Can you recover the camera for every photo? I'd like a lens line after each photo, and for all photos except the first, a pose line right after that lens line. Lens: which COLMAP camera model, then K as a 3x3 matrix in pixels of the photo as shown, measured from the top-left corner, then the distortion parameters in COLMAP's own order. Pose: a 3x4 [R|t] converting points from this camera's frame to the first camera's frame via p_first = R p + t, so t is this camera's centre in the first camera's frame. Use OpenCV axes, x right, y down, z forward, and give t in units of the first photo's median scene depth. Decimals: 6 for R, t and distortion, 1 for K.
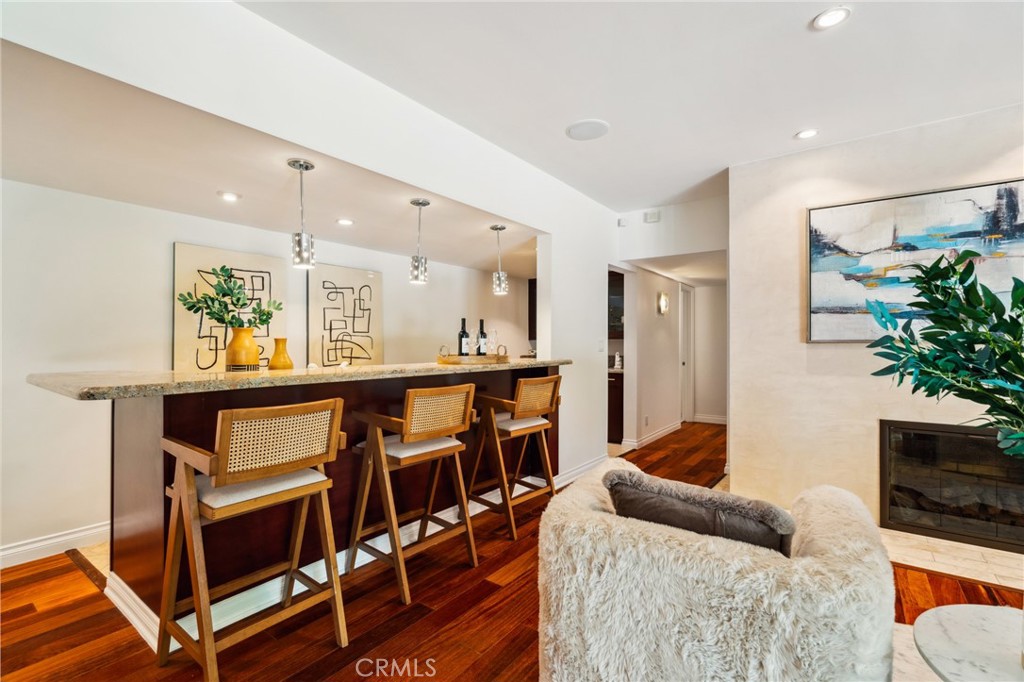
lens RADIAL K [[466.3, 0, 511.4], [0, 466.3, 344.0], [0, 0, 1]] dist [0.003316, 0.000030]
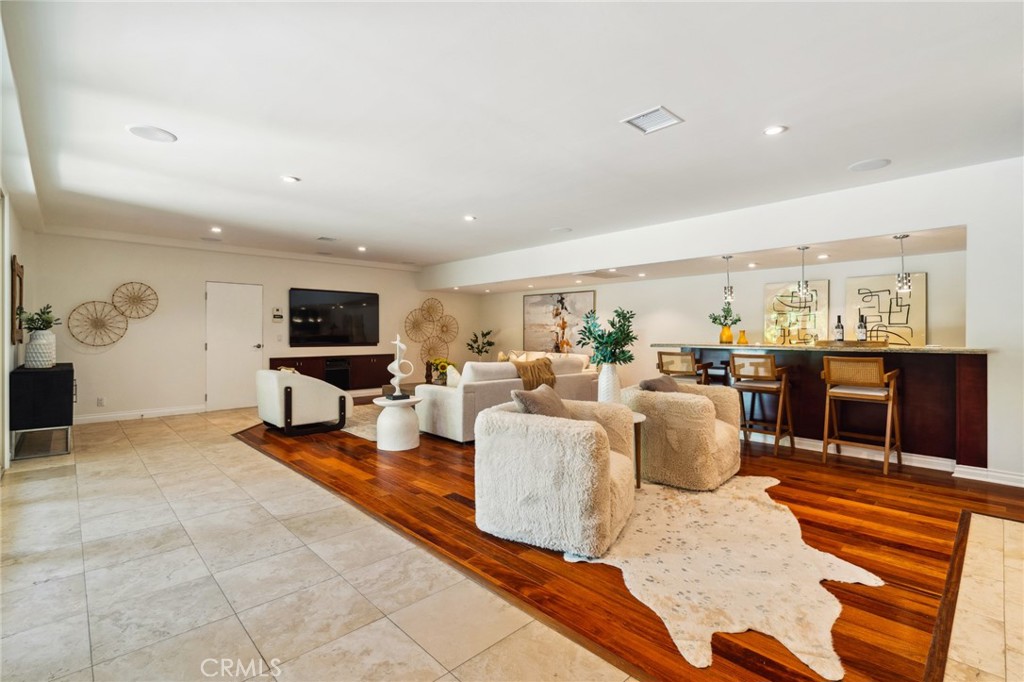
lens RADIAL K [[466.3, 0, 511.7], [0, 466.3, 335.6], [0, 0, 1]] dist [0.003316, 0.000030]
pose [[-0.165987, 0.005815, -0.986111, 1.137496], [0.001440, 0.999983, 0.005655, -0.001611], [0.986127, -0.000482, -0.165993, 0.174816]]
